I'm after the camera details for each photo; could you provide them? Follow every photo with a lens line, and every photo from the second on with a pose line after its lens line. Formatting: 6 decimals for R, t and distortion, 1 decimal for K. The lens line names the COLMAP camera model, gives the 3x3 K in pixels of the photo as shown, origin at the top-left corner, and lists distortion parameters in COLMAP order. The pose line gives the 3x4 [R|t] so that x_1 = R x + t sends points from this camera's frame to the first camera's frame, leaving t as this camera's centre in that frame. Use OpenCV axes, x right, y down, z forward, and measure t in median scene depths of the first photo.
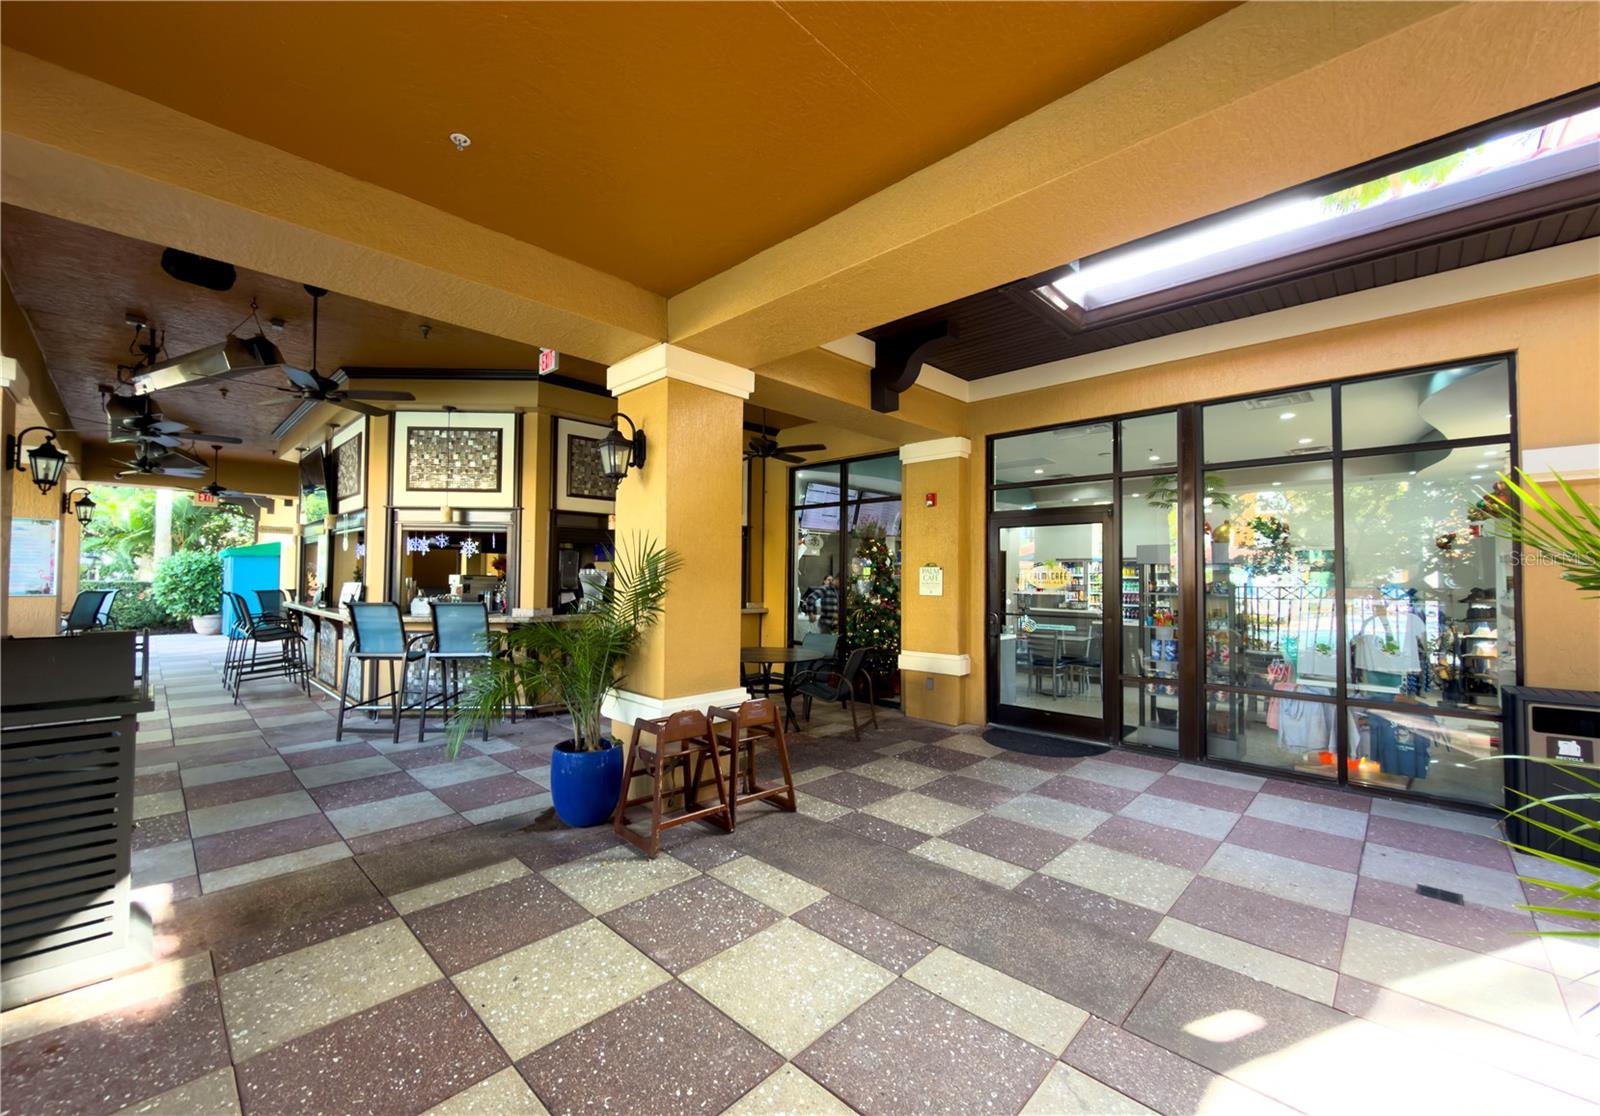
lens RADIAL K [[642.8, 0, 806.4], [0, 642.8, 562.4], [0, 0, 1]] dist [0.002459, -0.000015]
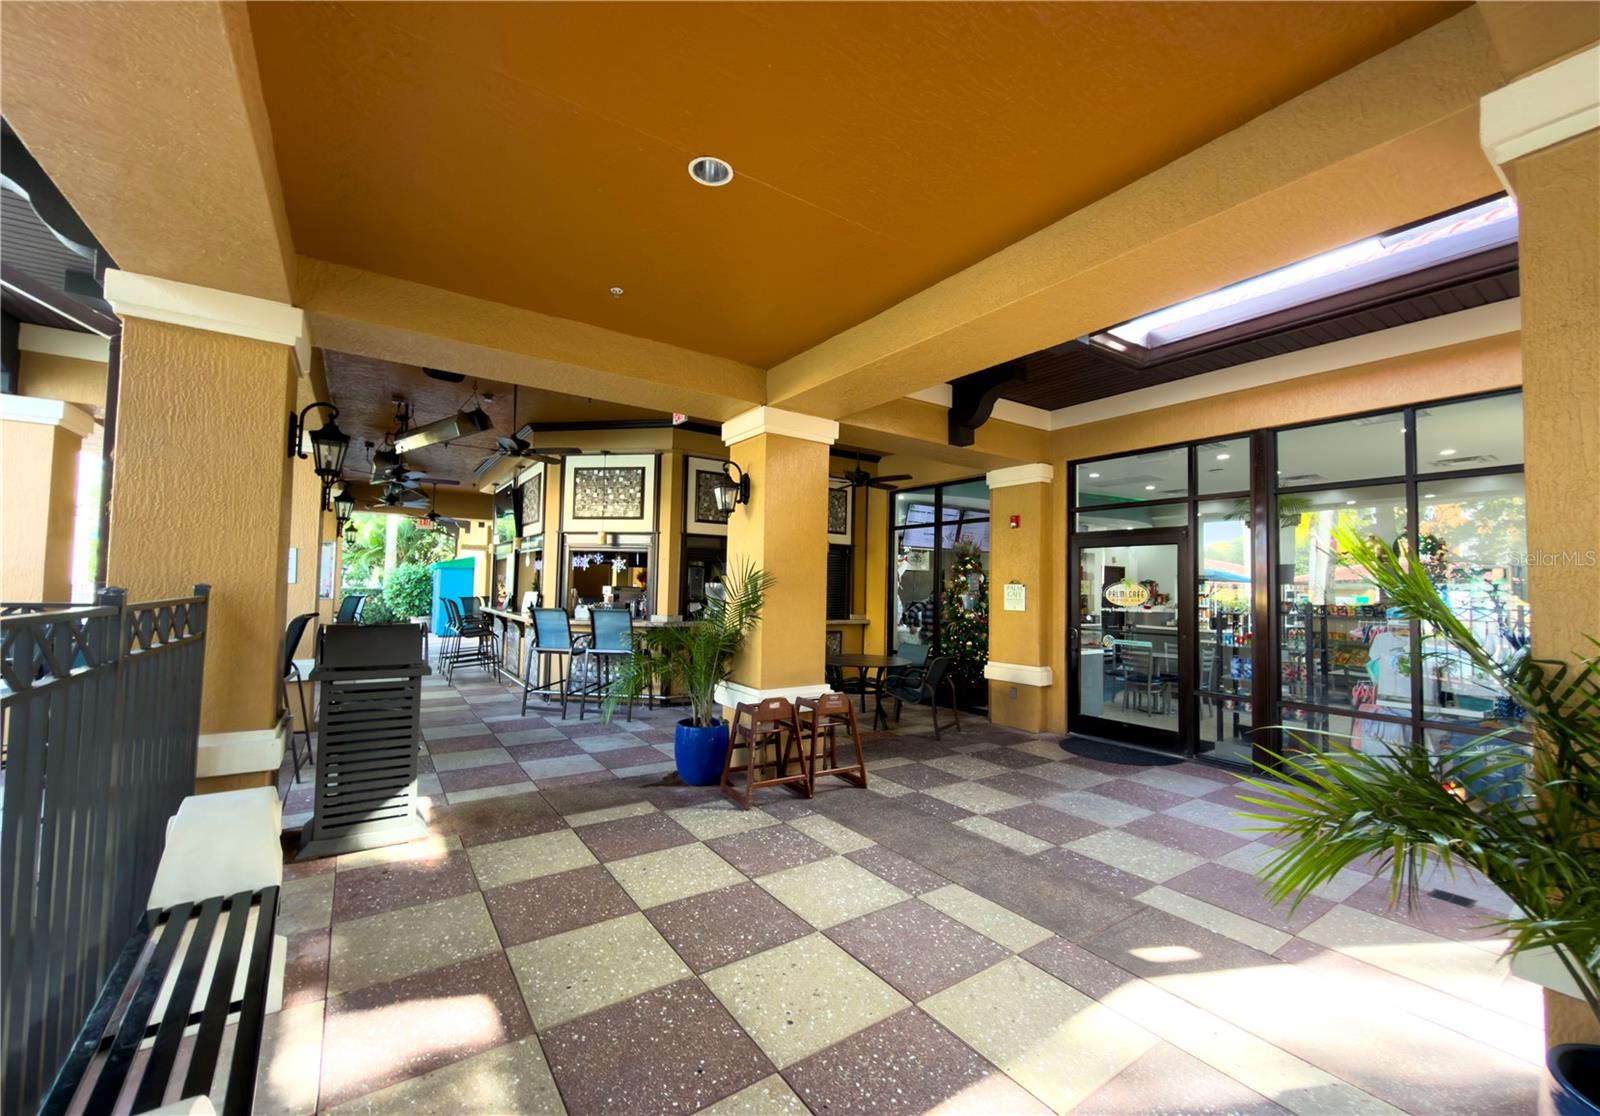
lens RADIAL K [[642.8, 0, 806.4], [0, 642.8, 562.4], [0, 0, 1]] dist [0.002459, -0.000015]
pose [[0.980303, 0.003046, -0.197477, 0.082209], [-0.006837, 0.999805, -0.018516, -0.008664], [0.197382, 0.019501, 0.980133, -0.156894]]
